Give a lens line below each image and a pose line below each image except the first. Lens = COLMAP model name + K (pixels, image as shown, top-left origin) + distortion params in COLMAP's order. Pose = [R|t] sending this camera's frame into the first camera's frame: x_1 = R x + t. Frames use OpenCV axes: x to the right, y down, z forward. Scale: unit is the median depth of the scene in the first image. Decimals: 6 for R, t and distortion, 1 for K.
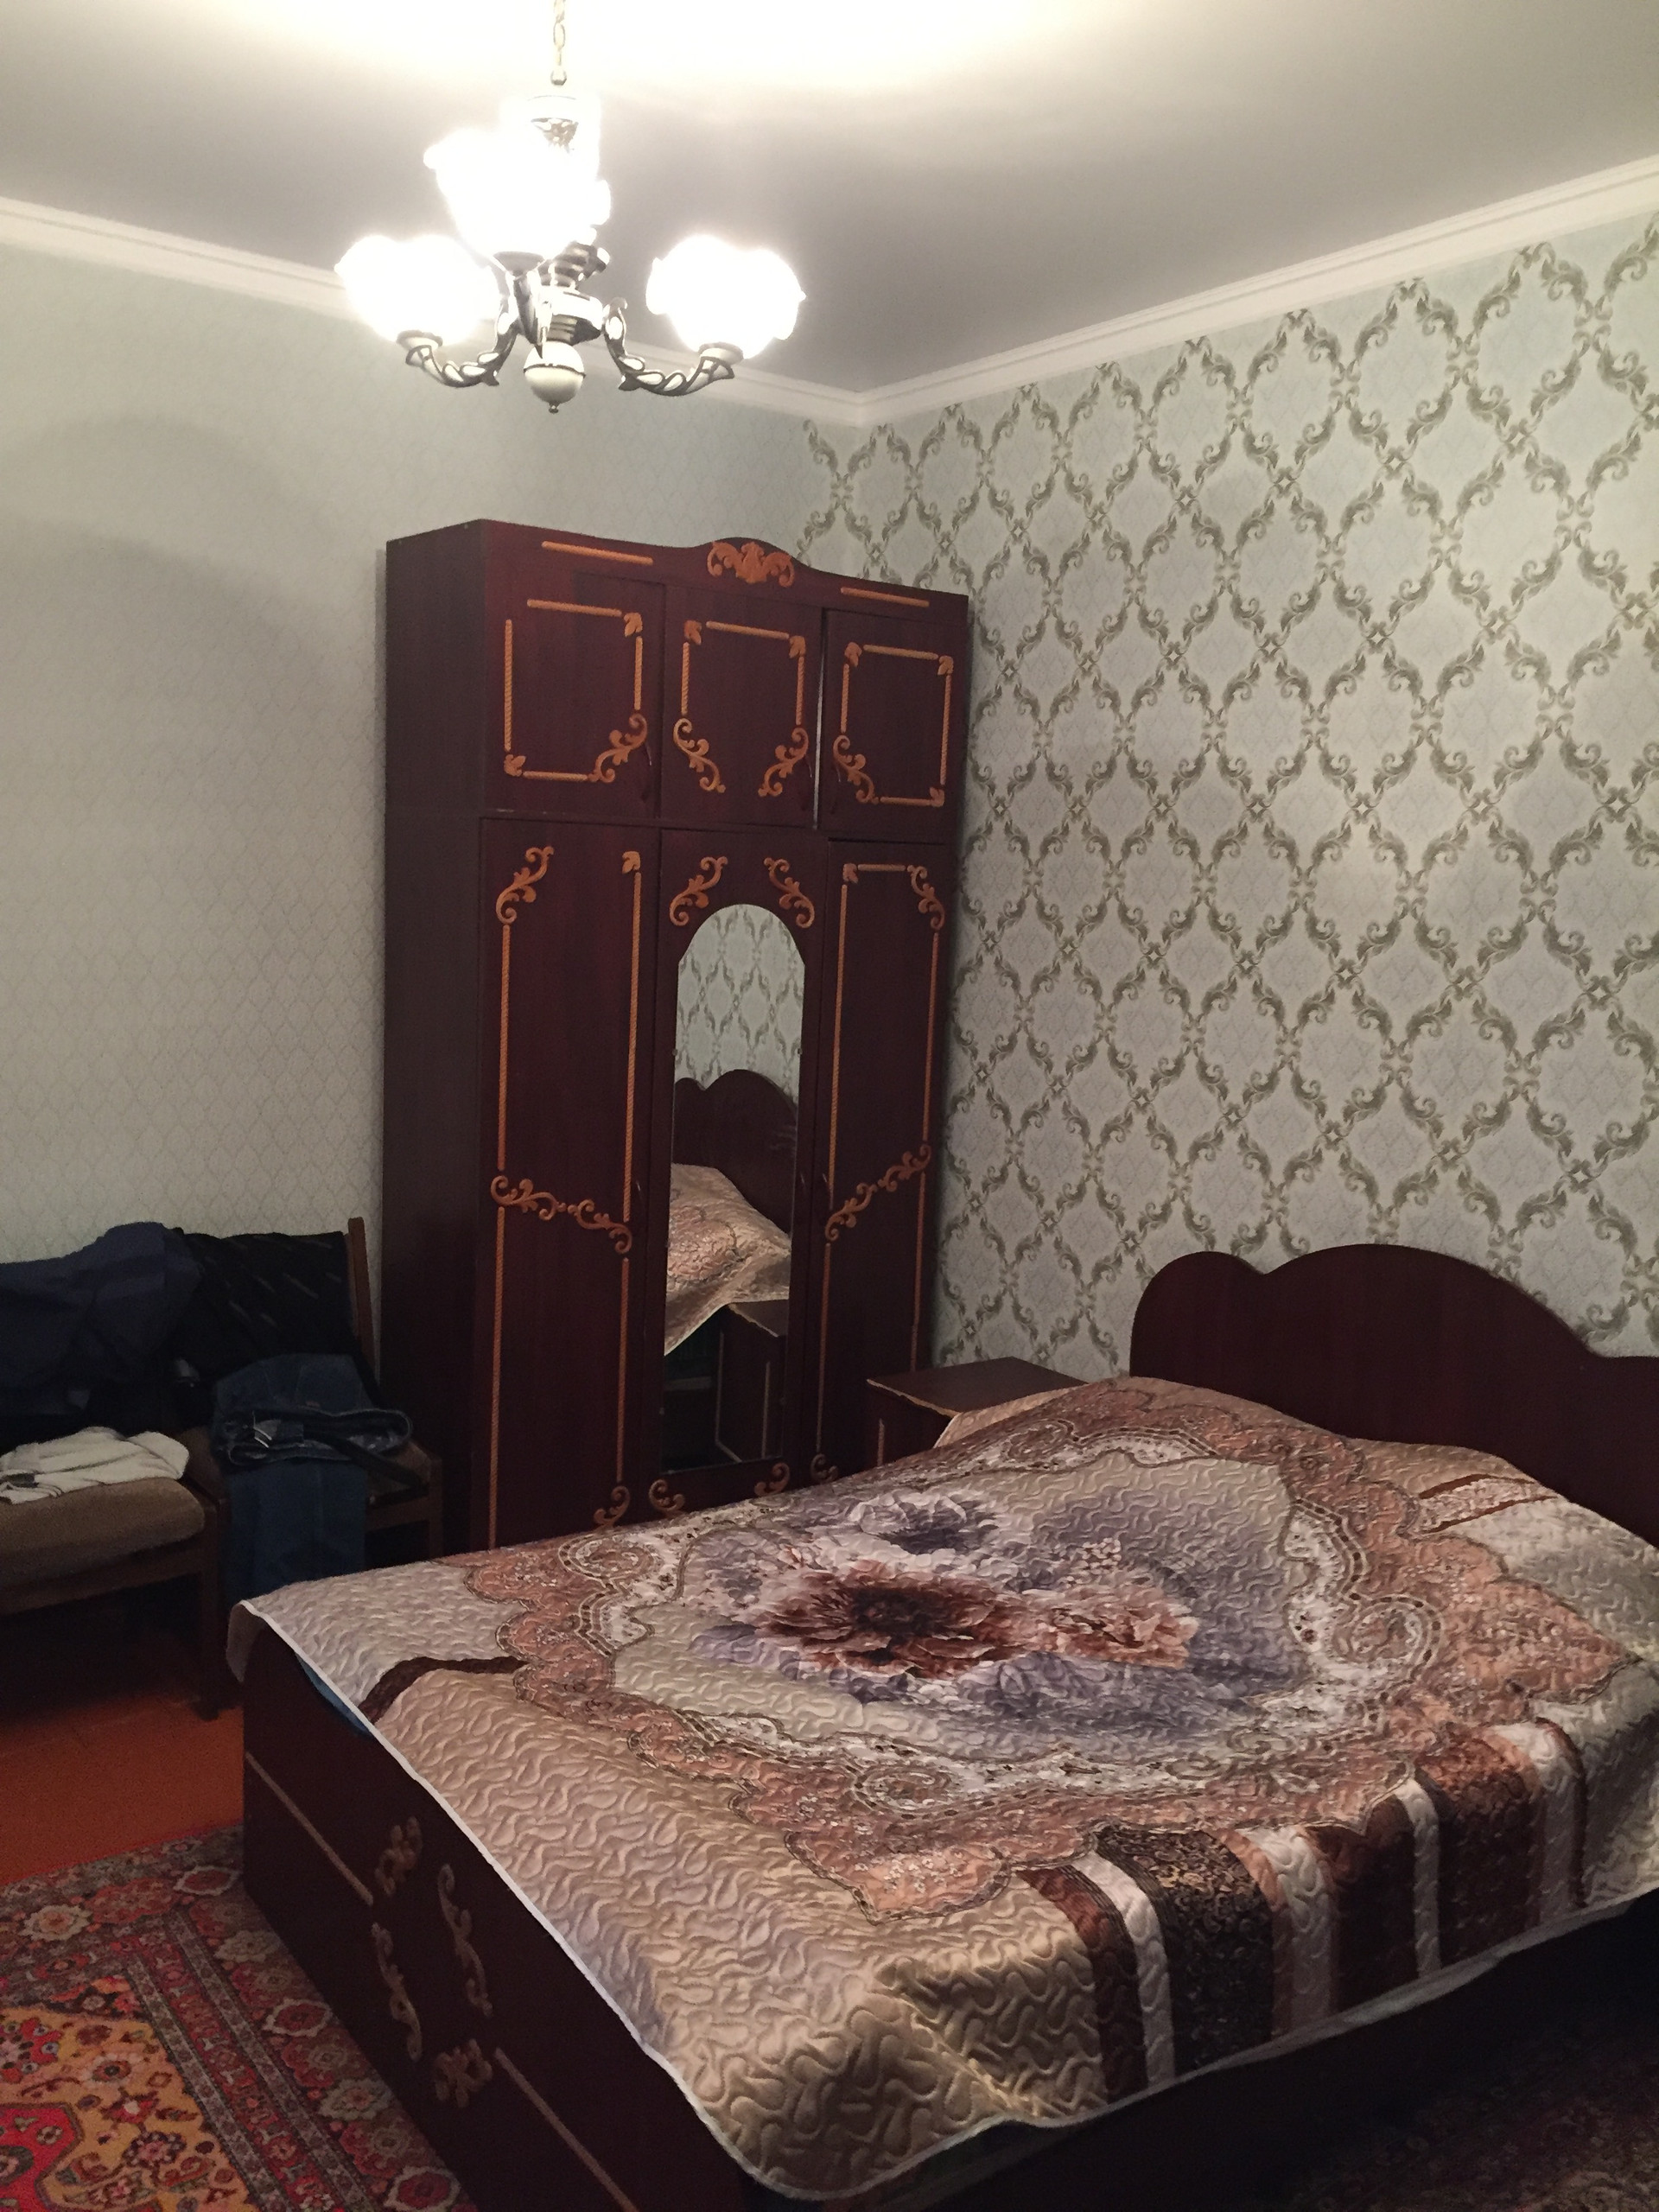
lens RADIAL K [[1863.9, 0, 829.7], [0, 1863.9, 1105.8], [0, 0, 1]] dist [0.072047, -0.086322]
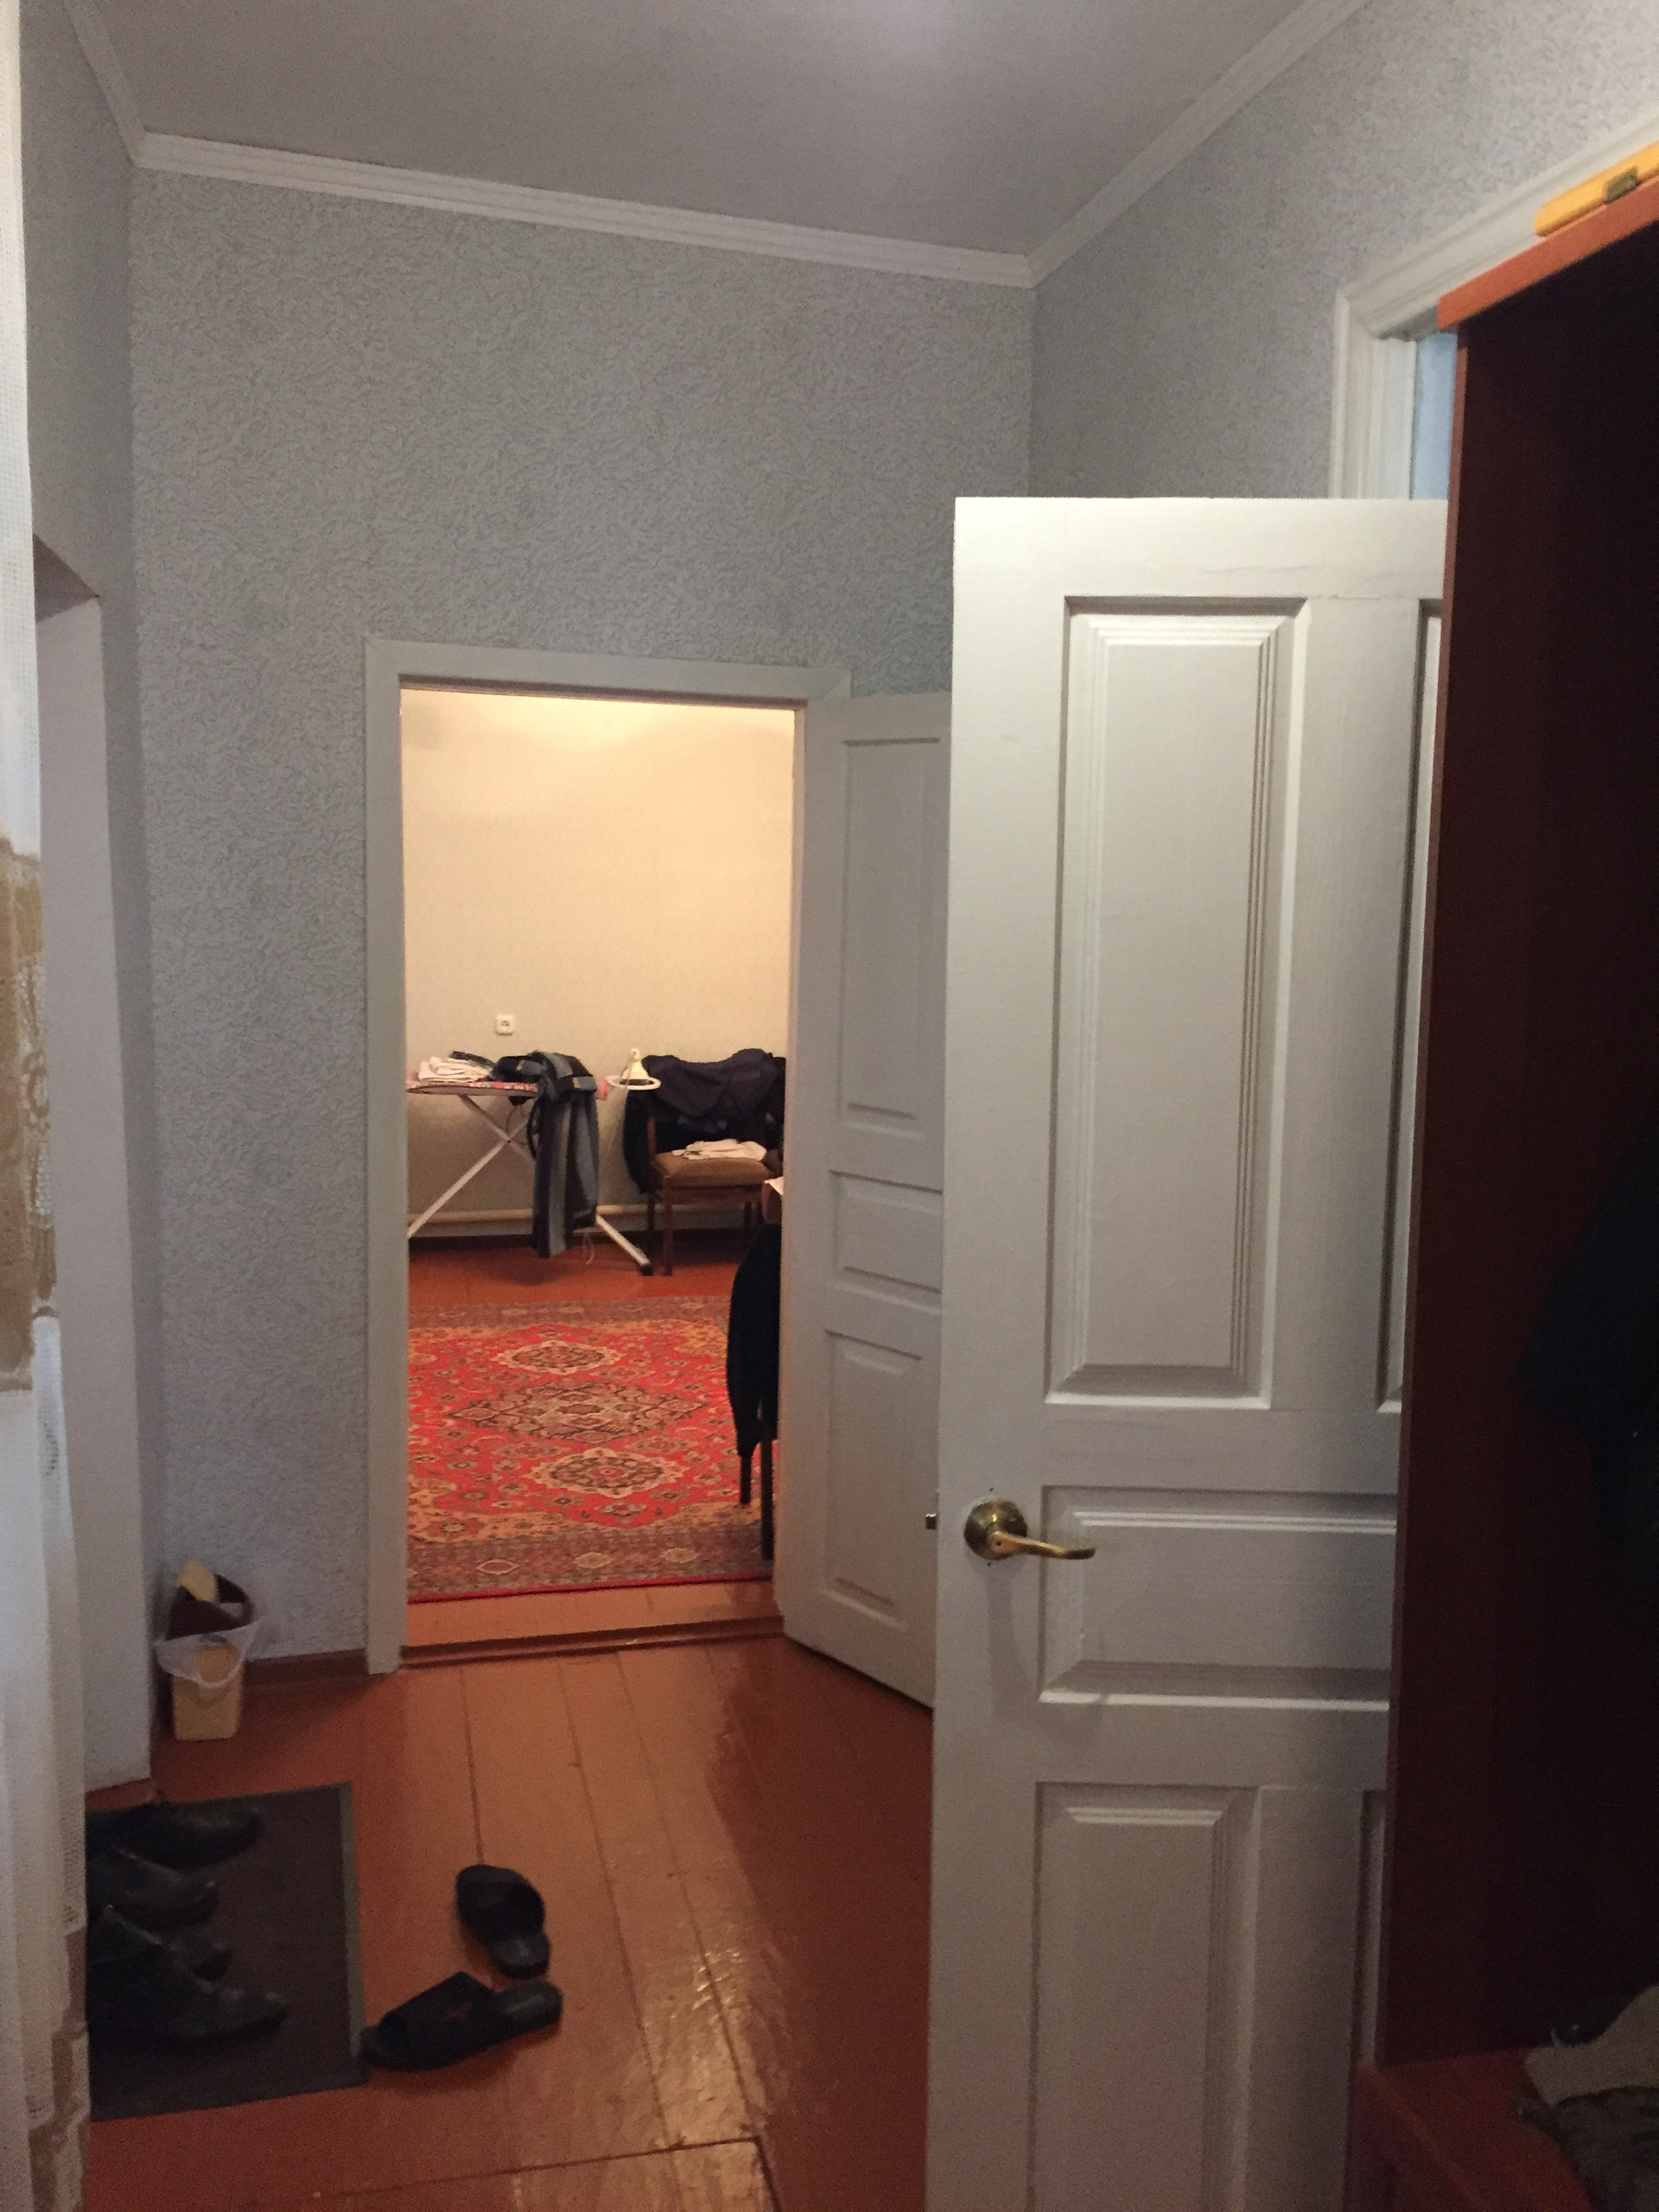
lens RADIAL K [[1863.9, 0, 826.2], [0, 1863.9, 1109.8], [0, 0, 1]] dist [0.072047, -0.086322]
pose [[0.922532, 0.033470, -0.384467, 0.688579], [-0.035805, 0.999358, 0.001084, 0.168393], [0.384257, 0.012766, 0.923138, -1.199691]]
